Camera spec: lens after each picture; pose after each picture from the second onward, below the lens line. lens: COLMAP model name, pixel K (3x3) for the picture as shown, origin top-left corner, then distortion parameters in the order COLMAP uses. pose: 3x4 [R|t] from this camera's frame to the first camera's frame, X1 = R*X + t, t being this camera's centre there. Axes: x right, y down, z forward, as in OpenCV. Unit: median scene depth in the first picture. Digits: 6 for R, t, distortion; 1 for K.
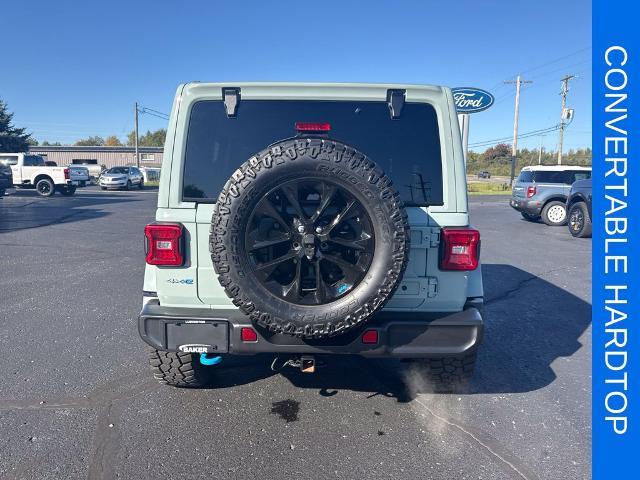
lens RADIAL K [[444.6, 0, 321.4], [0, 444.6, 239.6], [0, 0, 1]] dist [0.040834, -0.017100]
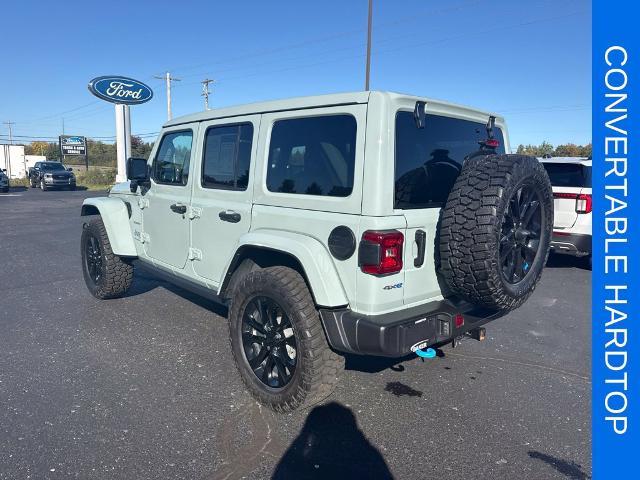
lens RADIAL K [[444.6, 0, 338.0], [0, 444.6, 236.7], [0, 0, 1]] dist [0.040834, -0.017100]
pose [[0.700745, -0.105635, 0.705548, -0.949307], [0.100670, 0.993723, 0.048795, -0.070455], [-0.706273, 0.036834, 0.706980, 0.314620]]
